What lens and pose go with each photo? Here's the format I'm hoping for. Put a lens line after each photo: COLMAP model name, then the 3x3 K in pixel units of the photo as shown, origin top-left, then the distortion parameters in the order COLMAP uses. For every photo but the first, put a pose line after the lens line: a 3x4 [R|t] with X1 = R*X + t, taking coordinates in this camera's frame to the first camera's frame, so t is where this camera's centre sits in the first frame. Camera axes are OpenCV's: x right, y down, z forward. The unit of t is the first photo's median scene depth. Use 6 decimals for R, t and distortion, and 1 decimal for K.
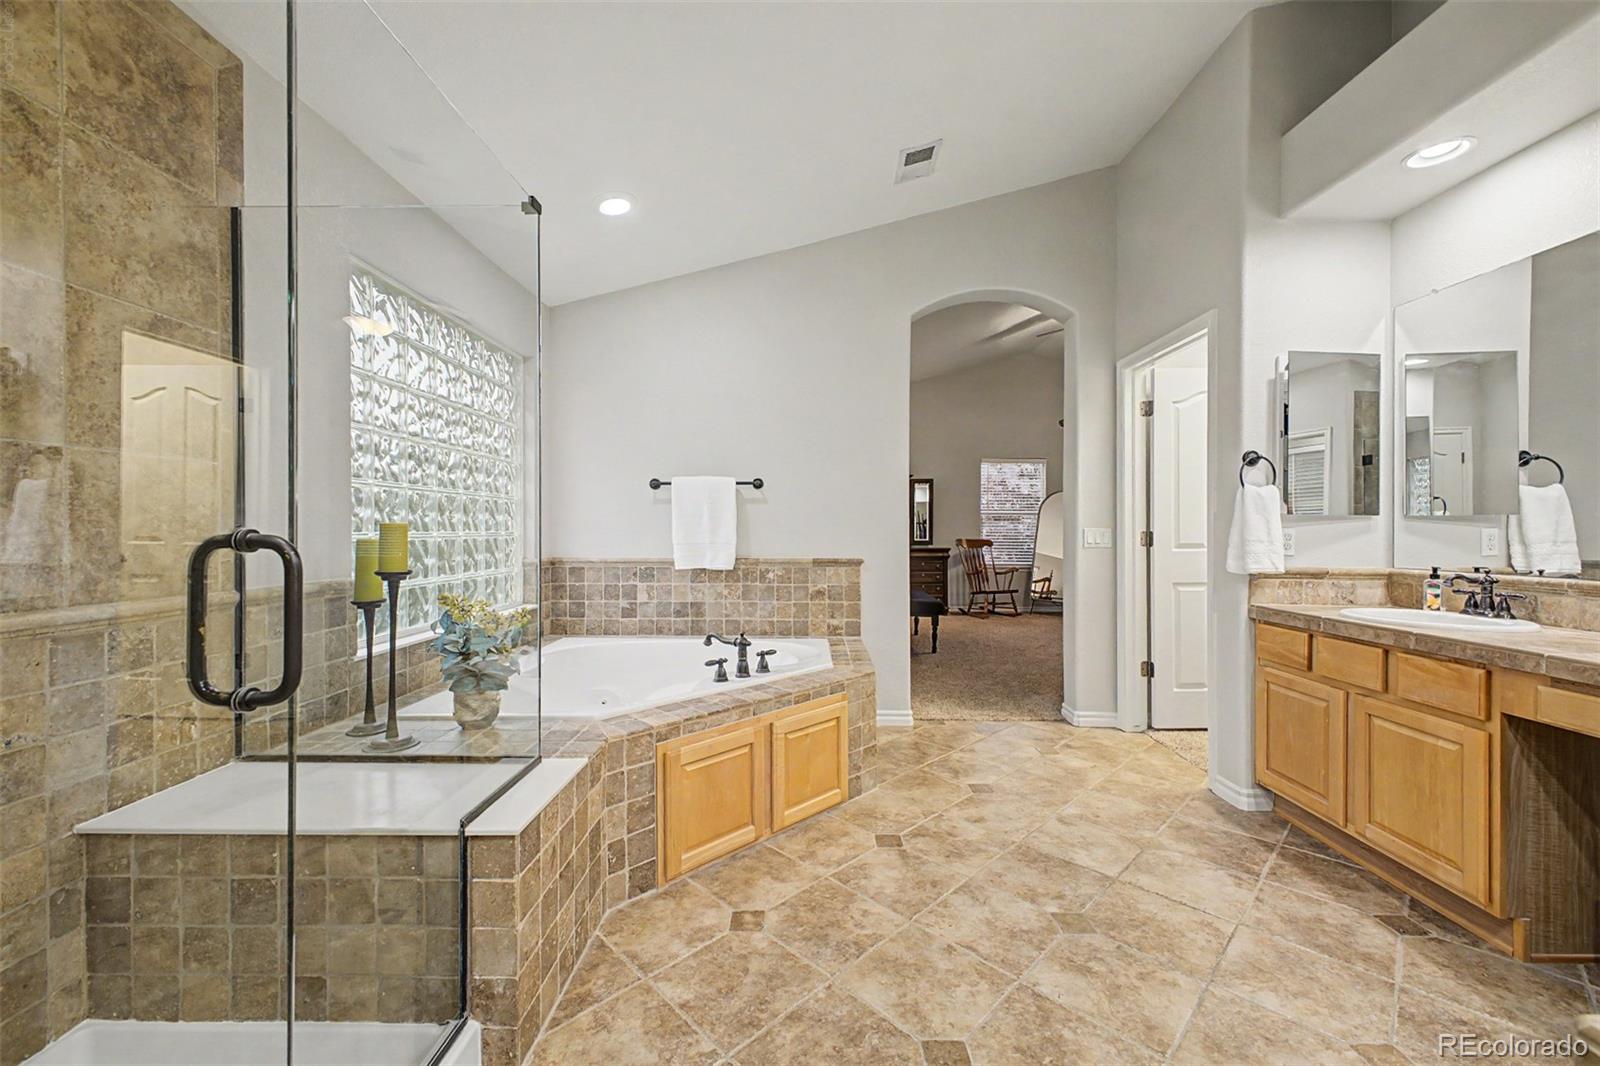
lens RADIAL K [[628.6, 0, 798.6], [0, 628.6, 528.7], [0, 0, 1]] dist [0.029020, -0.009956]
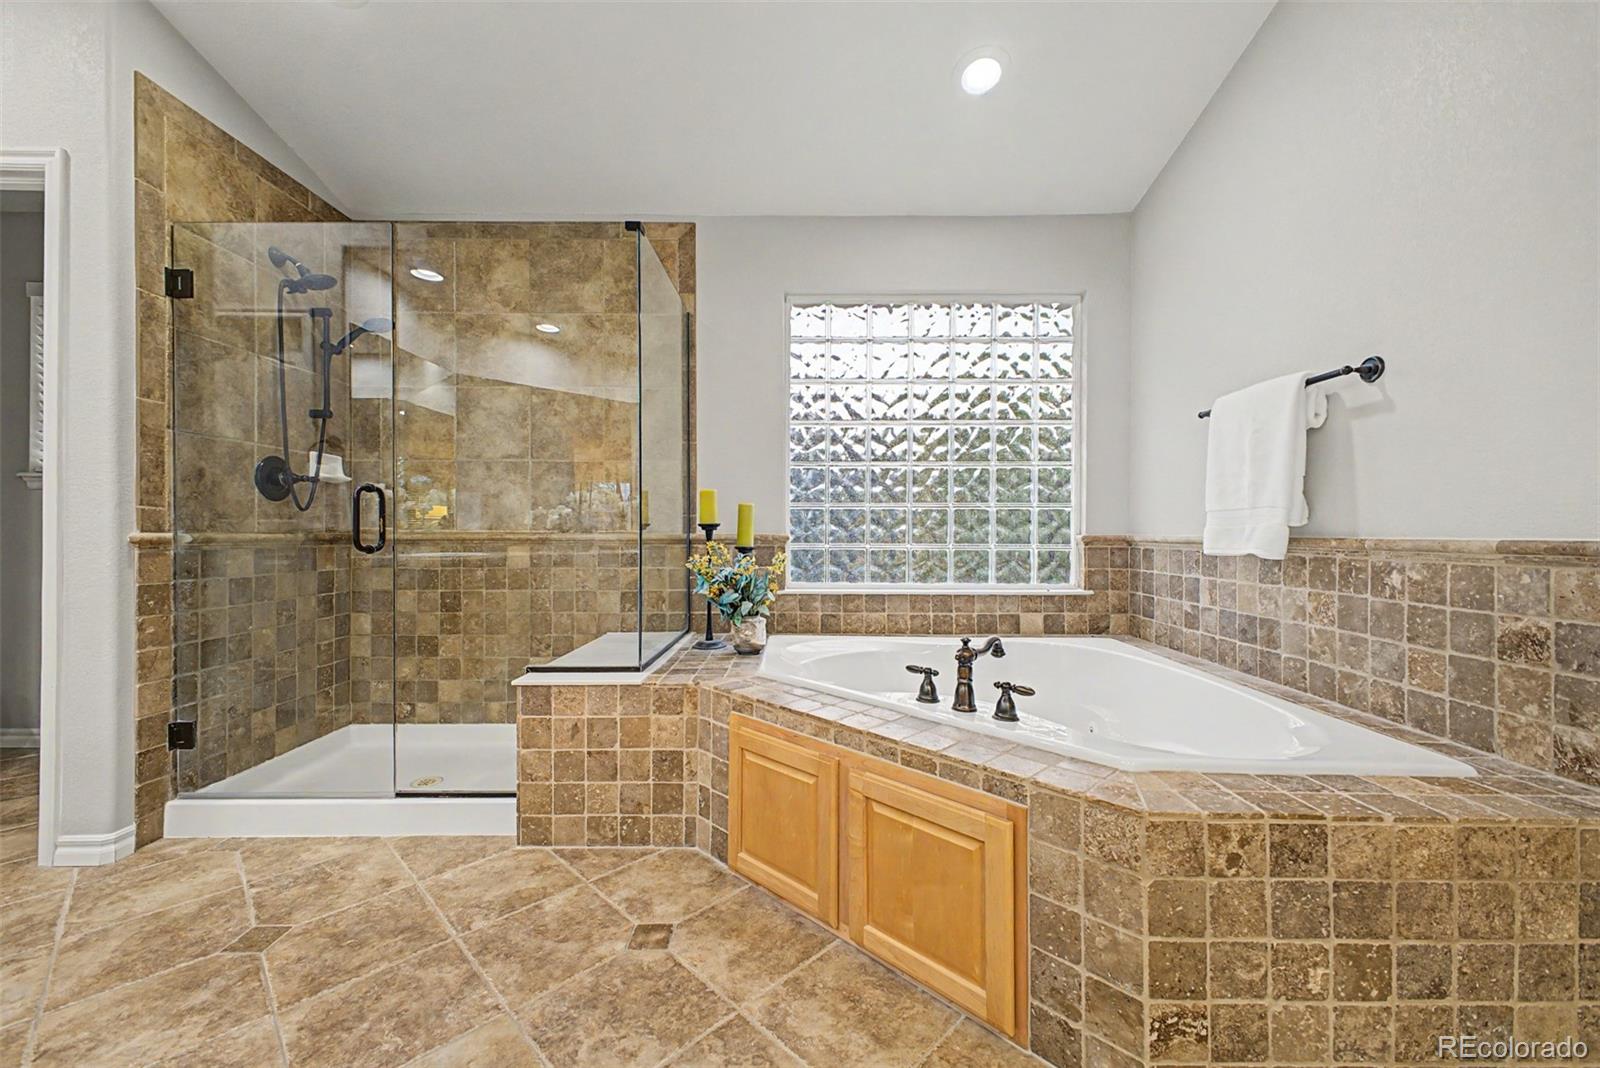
lens RADIAL K [[628.6, 0, 798.6], [0, 628.6, 529.7], [0, 0, 1]] dist [0.029020, -0.009956]
pose [[0.011335, -0.004000, -0.999928, 0.391954], [-0.001552, 0.999991, -0.004018, 0.044253], [0.999935, 0.001597, 0.011328, 0.610008]]
